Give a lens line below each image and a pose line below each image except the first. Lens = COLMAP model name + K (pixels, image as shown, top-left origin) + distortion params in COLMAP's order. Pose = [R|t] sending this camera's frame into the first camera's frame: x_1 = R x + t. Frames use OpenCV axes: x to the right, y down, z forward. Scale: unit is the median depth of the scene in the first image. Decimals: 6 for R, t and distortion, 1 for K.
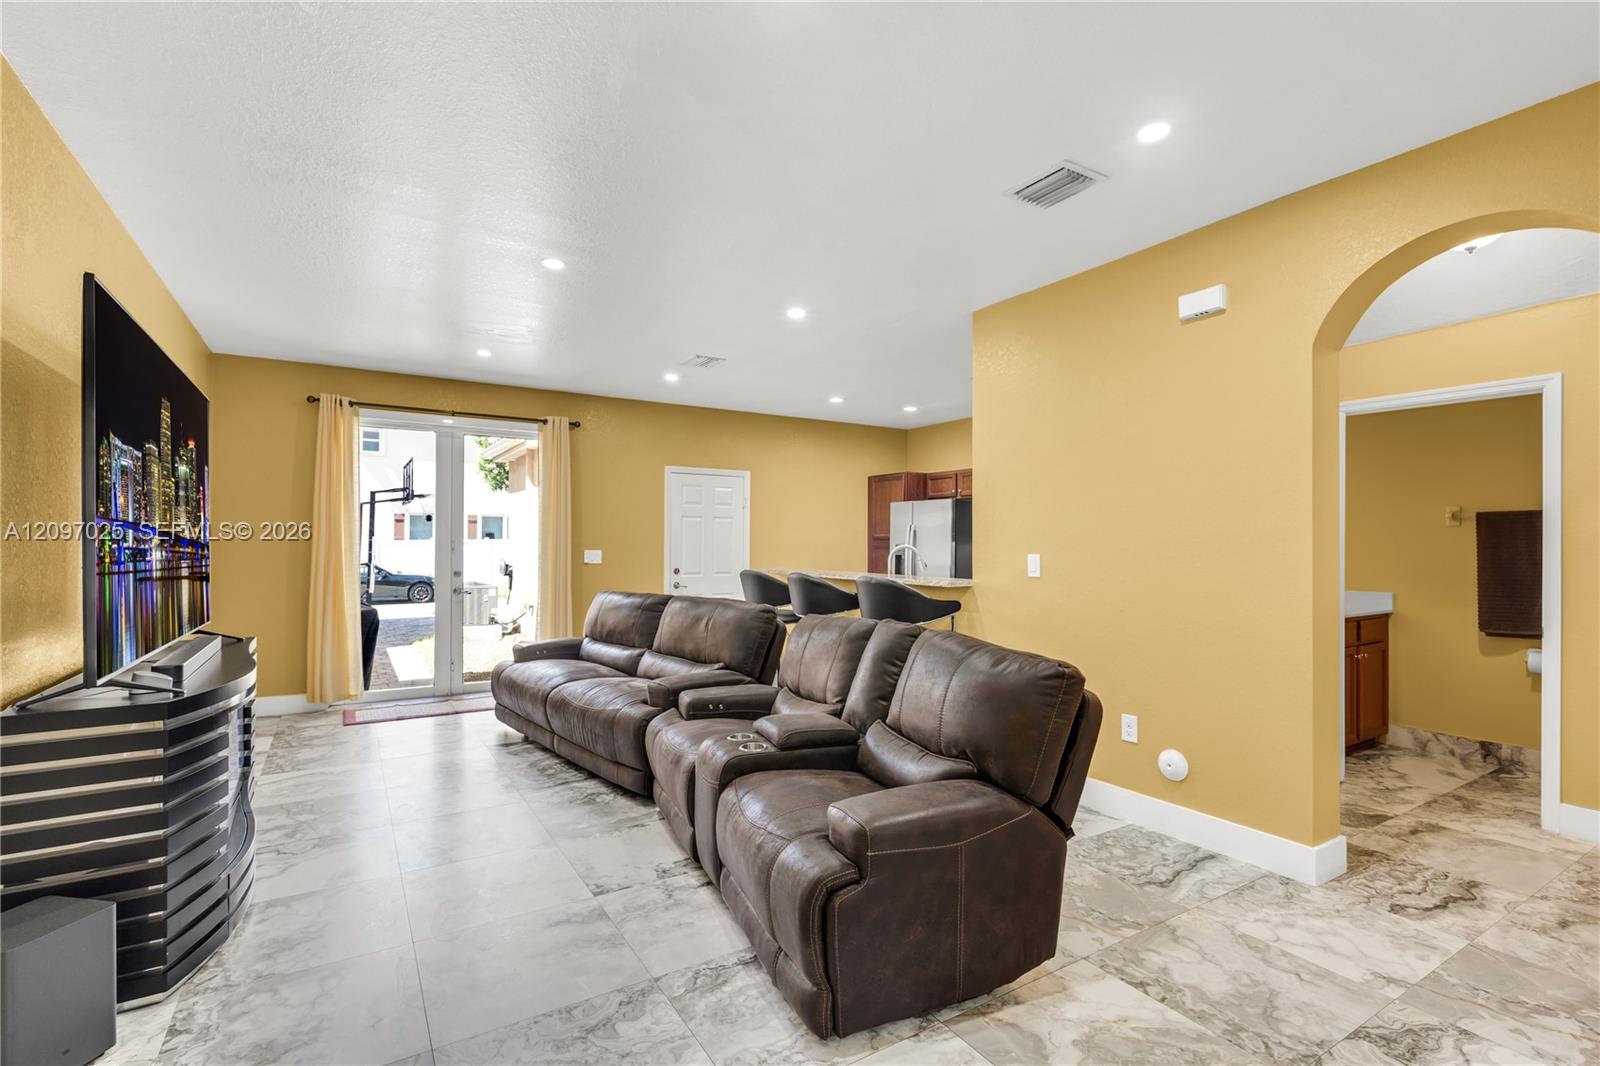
lens RADIAL K [[729.6, 0, 792.9], [0, 729.6, 543.0], [0, 0, 1]] dist [0.001260, -0.000770]
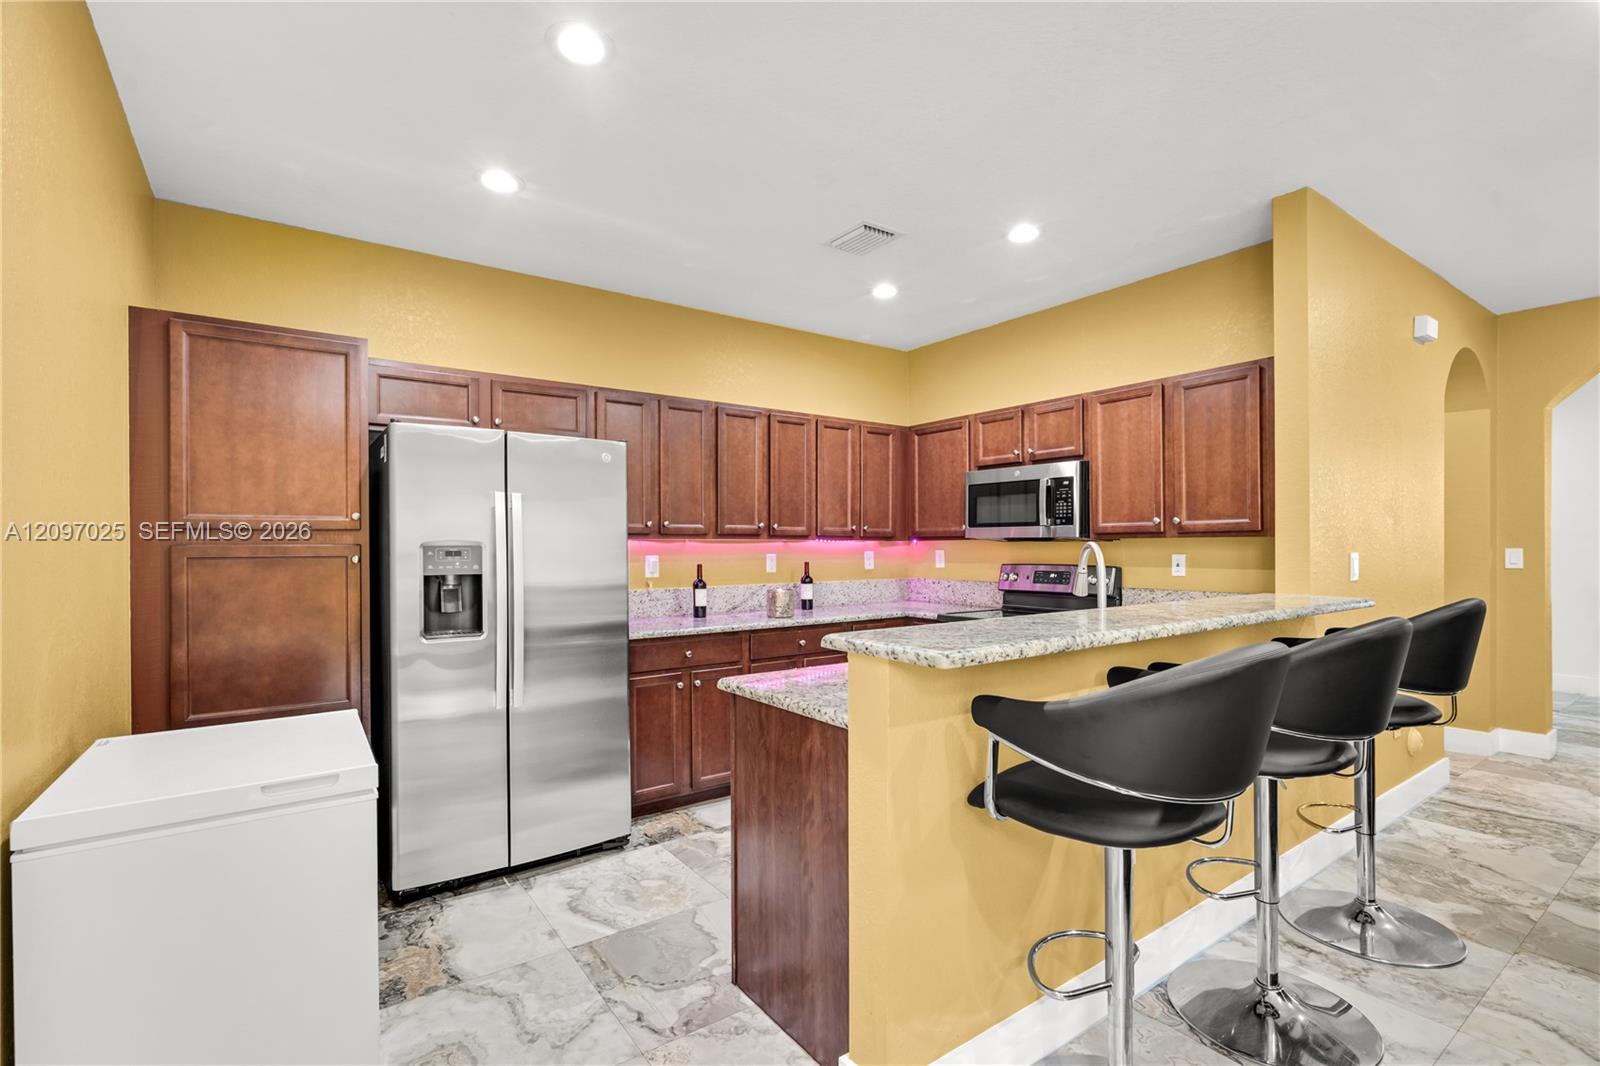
lens RADIAL K [[729.6, 0, 796.5], [0, 729.6, 542.1], [0, 0, 1]] dist [0.001260, -0.000770]
pose [[-0.060687, -0.000516, 0.998157, -0.511565], [0.006339, 0.999980, 0.000902, 0.000775], [-0.998137, 0.006382, -0.060682, 1.996982]]
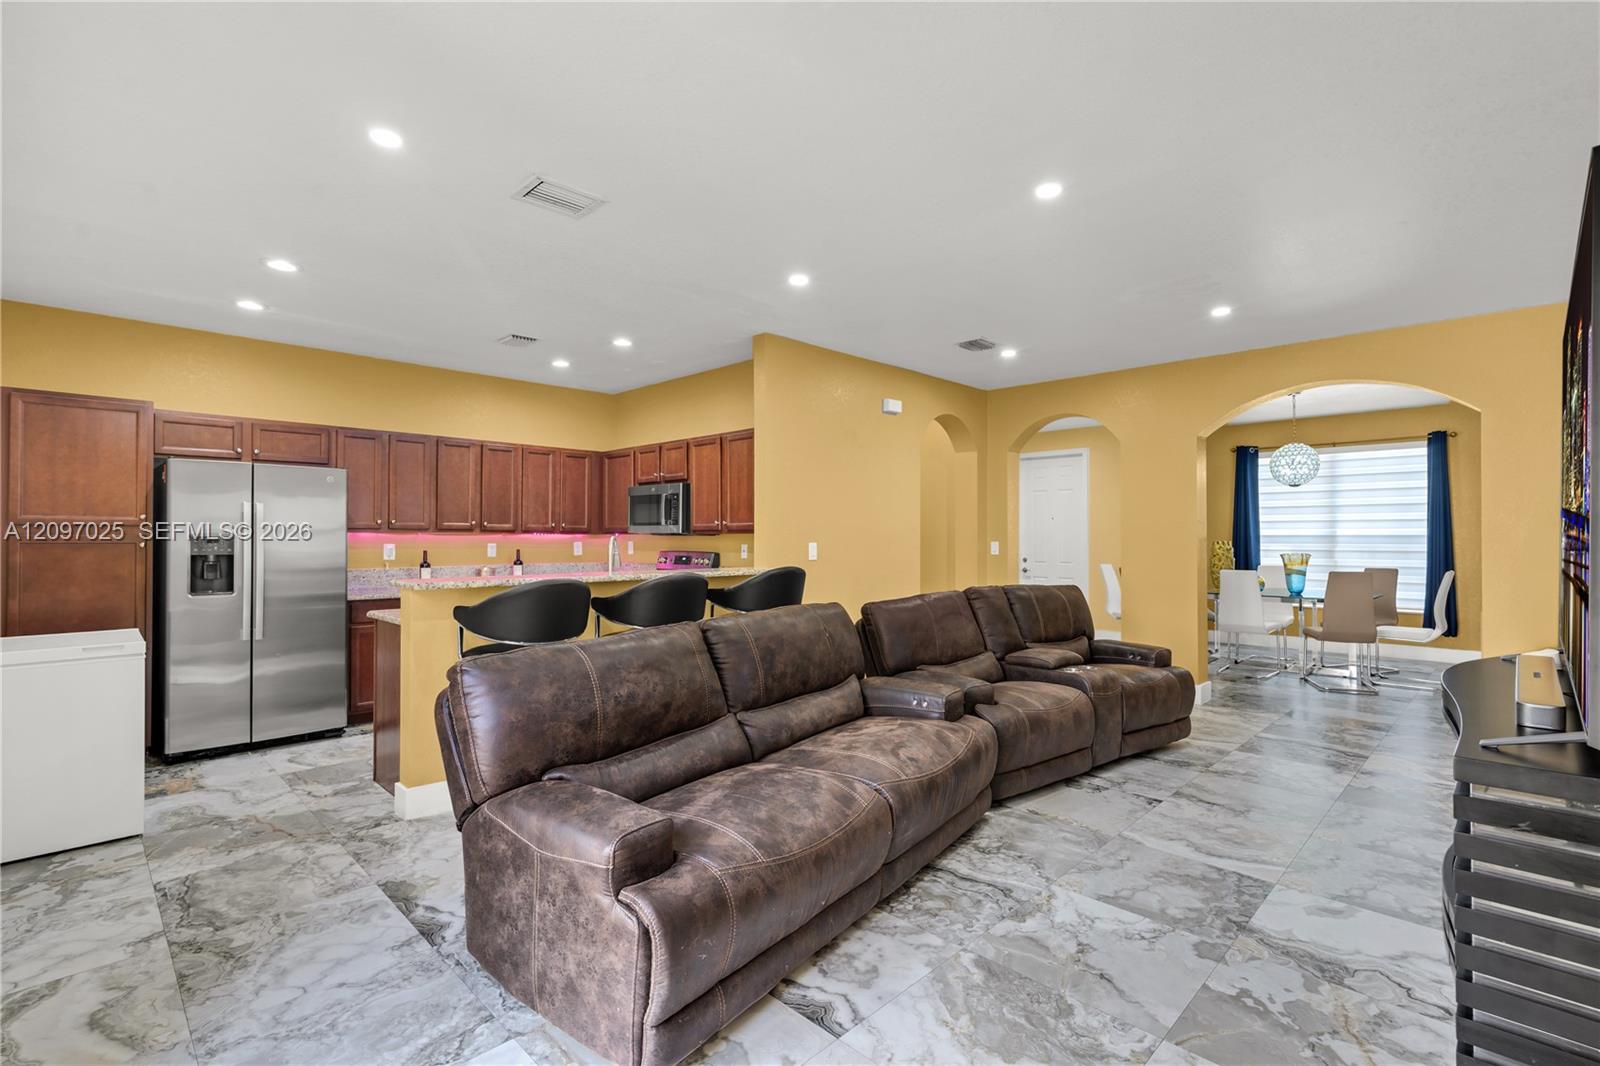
lens RADIAL K [[729.6, 0, 792.5], [0, 729.6, 527.0], [0, 0, 1]] dist [0.001260, -0.000770]
pose [[-0.222056, 0.009186, 0.974991, -1.170688], [0.000852, 0.999957, -0.009228, -0.000488], [-0.975034, -0.001218, -0.222054, 1.610465]]
